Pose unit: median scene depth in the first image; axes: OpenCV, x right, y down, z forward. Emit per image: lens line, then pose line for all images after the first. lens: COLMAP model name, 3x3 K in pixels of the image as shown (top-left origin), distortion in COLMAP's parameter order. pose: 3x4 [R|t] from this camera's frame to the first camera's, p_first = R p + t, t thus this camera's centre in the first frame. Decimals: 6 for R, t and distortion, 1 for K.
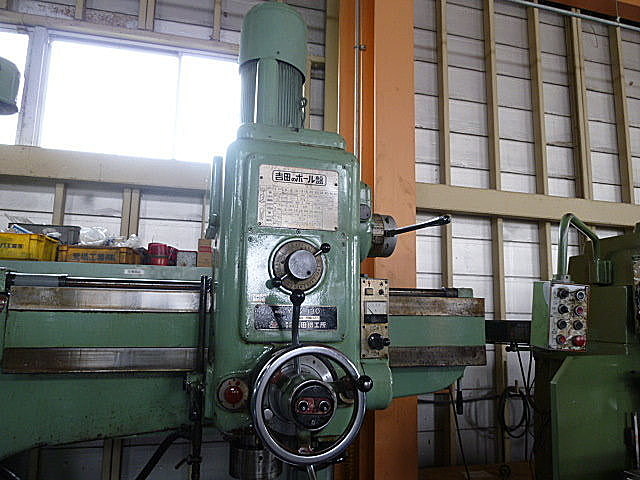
lens RADIAL K [[484.4, 0, 322.8], [0, 484.4, 240.6], [0, 0, 1]] dist [-0.029508, 0.010226]
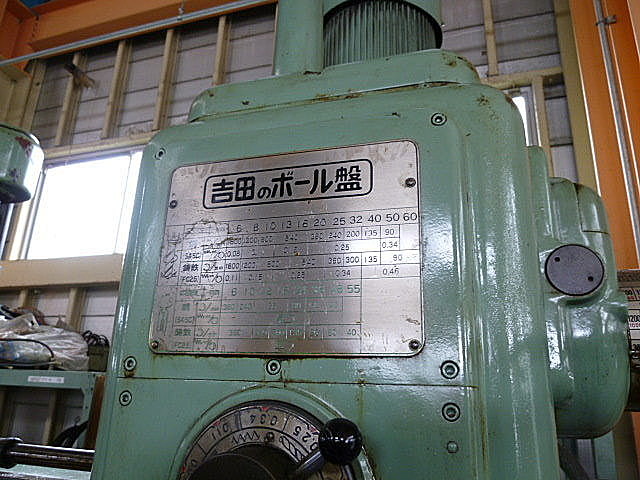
lens RADIAL K [[484.4, 0, 322.3], [0, 484.4, 240.2], [0, 0, 1]] dist [-0.029508, 0.010226]
pose [[0.837125, -0.153572, -0.525012, 0.092266], [0.060782, 0.979953, -0.189731, -0.024748], [0.543624, 0.126917, 0.829677, 0.546666]]
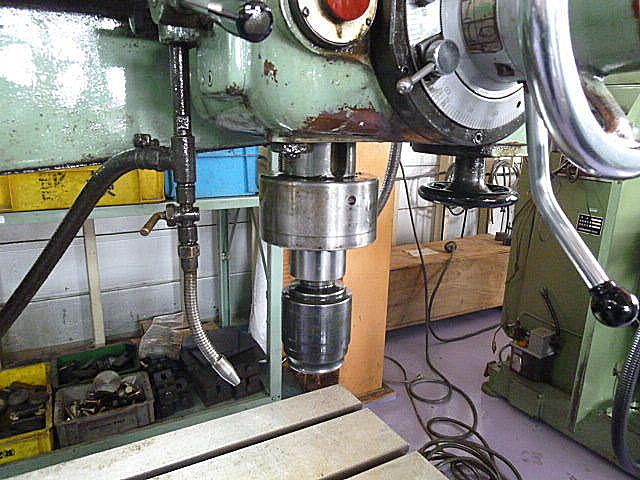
lens RADIAL K [[484.4, 0, 322.4], [0, 484.4, 244.6], [0, 0, 1]] dist [-0.029508, 0.010226]
pose [[0.968478, -0.058196, 0.242206, -0.185379], [-0.042253, 0.919858, 0.389968, 0.229396], [-0.245489, -0.387910, 0.888404, 0.435476]]
